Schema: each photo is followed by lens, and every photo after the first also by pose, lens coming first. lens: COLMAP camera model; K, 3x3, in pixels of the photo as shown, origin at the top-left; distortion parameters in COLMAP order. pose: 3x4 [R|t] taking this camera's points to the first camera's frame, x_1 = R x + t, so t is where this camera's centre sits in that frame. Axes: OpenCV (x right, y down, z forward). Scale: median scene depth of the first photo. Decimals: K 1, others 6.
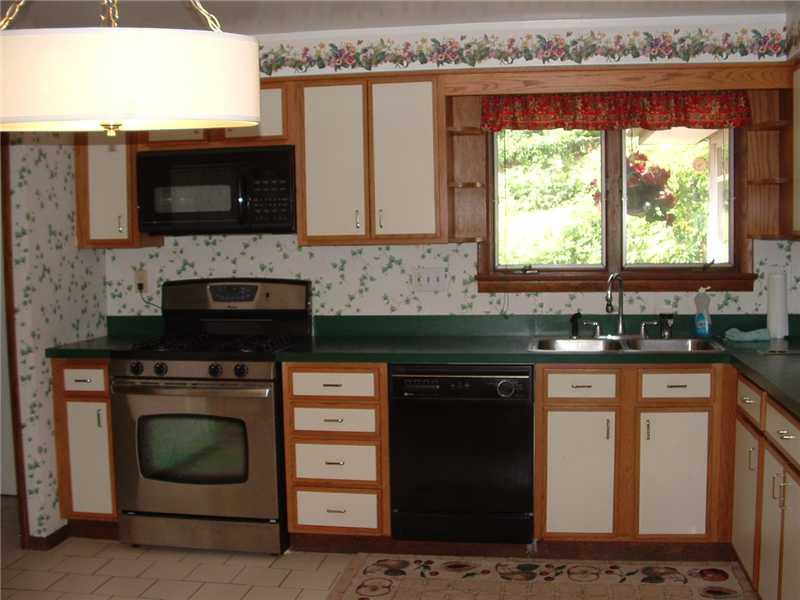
lens RADIAL K [[941.8, 0, 400.0], [0, 941.8, 300.0], [0, 0, 1]] dist [-0.239926, 0.289846]
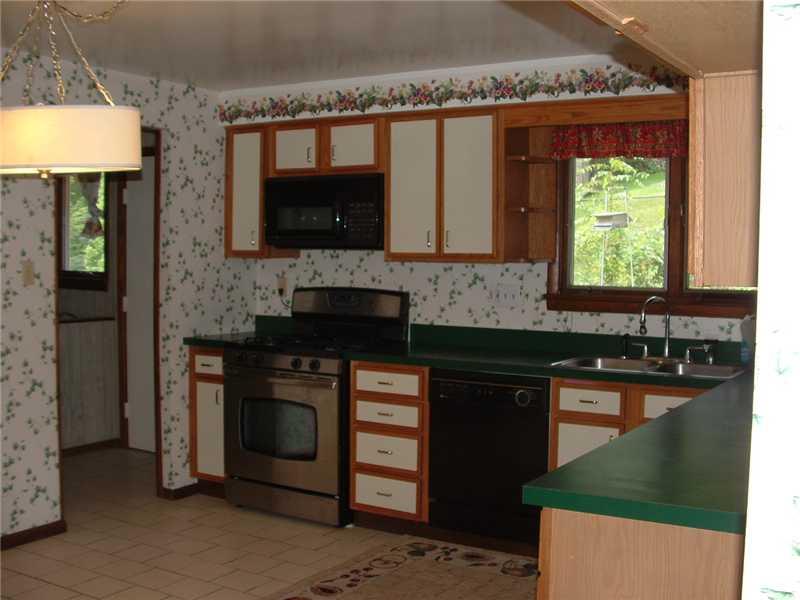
lens RADIAL K [[941.8, 0, 400.0], [0, 941.8, 300.0], [0, 0, 1]] dist [-0.239926, 0.289846]
pose [[0.924626, 0.045491, -0.378150, 0.354034], [-0.052536, 0.998584, -0.008329, -0.001958], [0.377236, 0.027567, 0.925707, -0.053317]]
